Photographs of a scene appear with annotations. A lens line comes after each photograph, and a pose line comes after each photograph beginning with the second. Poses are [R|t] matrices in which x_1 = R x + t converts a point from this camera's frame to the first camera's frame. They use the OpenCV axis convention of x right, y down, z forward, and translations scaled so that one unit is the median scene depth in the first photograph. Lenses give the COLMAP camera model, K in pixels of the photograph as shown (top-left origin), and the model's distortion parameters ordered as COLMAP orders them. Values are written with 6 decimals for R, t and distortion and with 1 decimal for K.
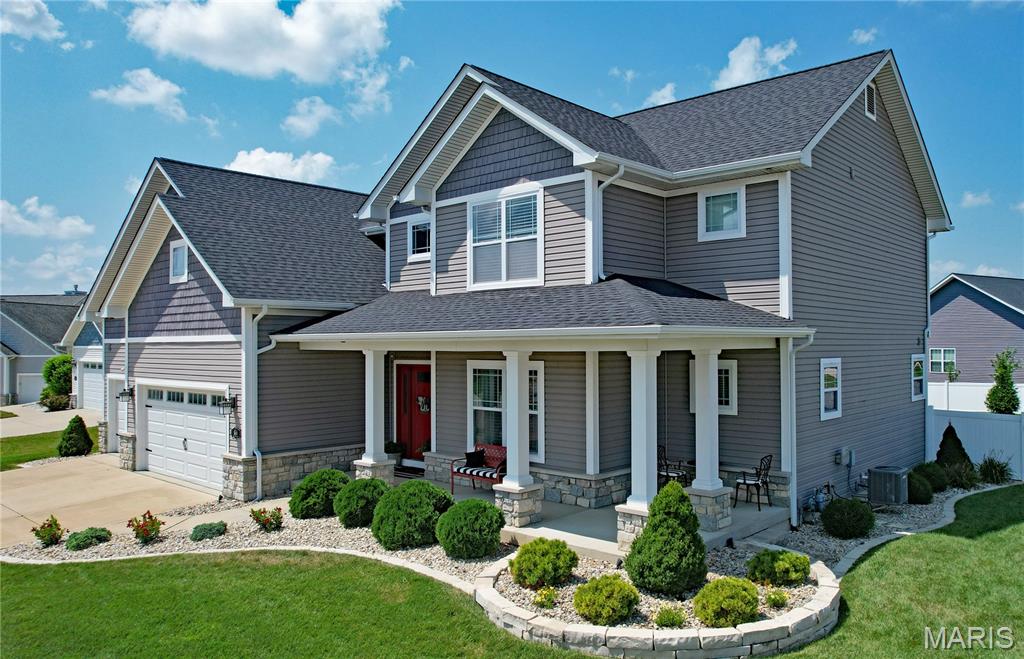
lens RADIAL K [[752.4, 0, 582.8], [0, 752.4, 332.0], [0, 0, 1]] dist [-0.081661, 0.067881]
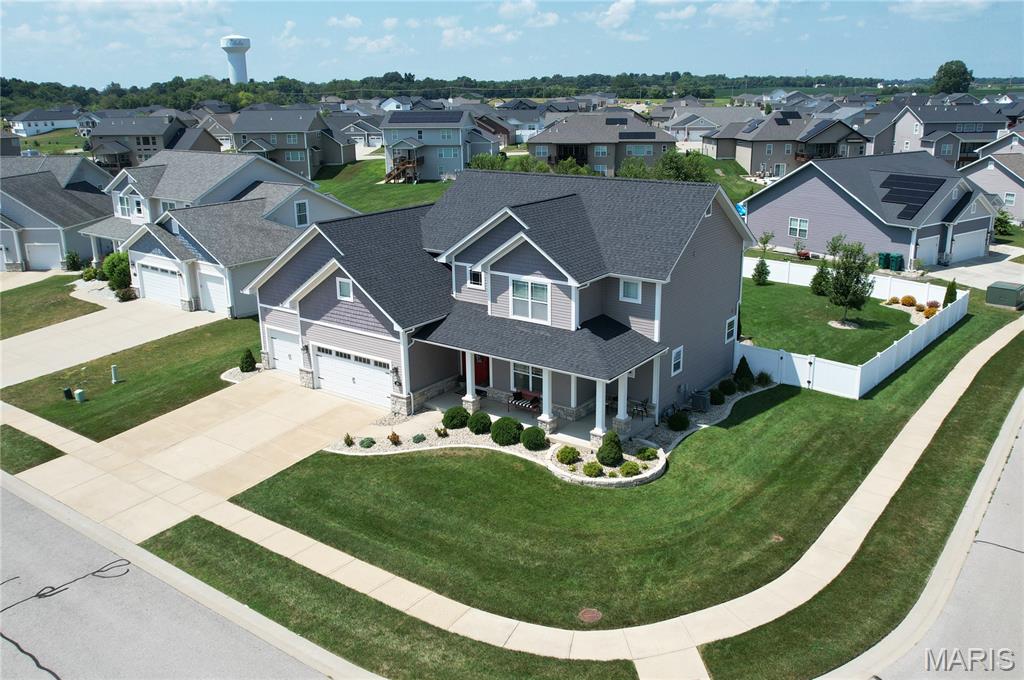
lens RADIAL K [[848.6, 0, 516.0], [0, 848.6, 318.2], [0, 0, 1]] dist [-0.060174, -0.002289]
pose [[0.997889, -0.025365, 0.059789, -0.306462], [0.007582, 0.959784, 0.280638, -0.792782], [-0.064503, -0.279592, 0.957950, -1.409737]]
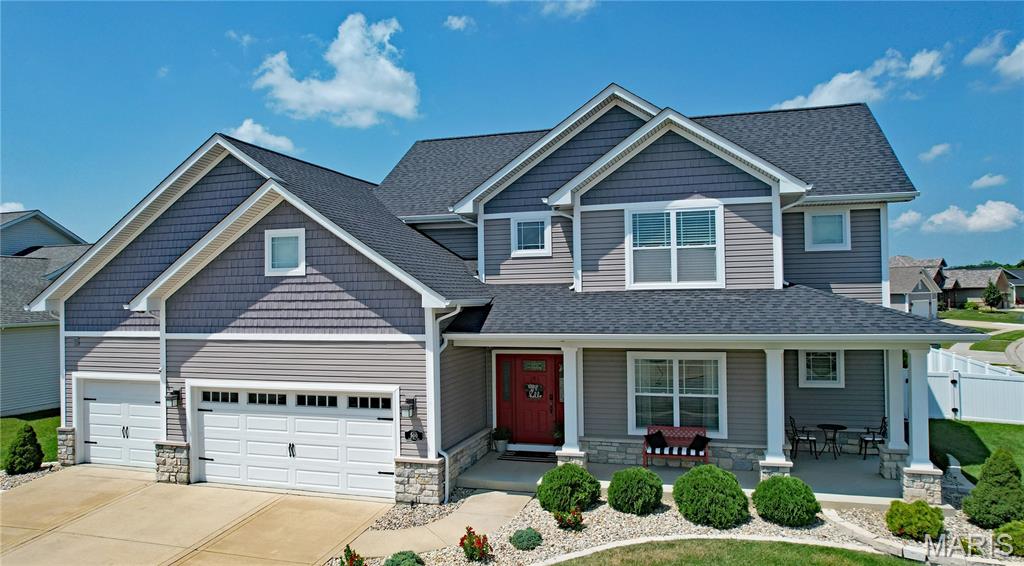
lens RADIAL K [[698.1, 0, 479.8], [0, 698.1, 283.2], [0, 0, 1]] dist [-0.042804, 0.004549]
pose [[0.927206, -0.001539, 0.374548, -0.817433], [0.003880, 0.999977, -0.005495, -0.064738], [-0.374531, 0.006548, 0.927191, 0.132504]]
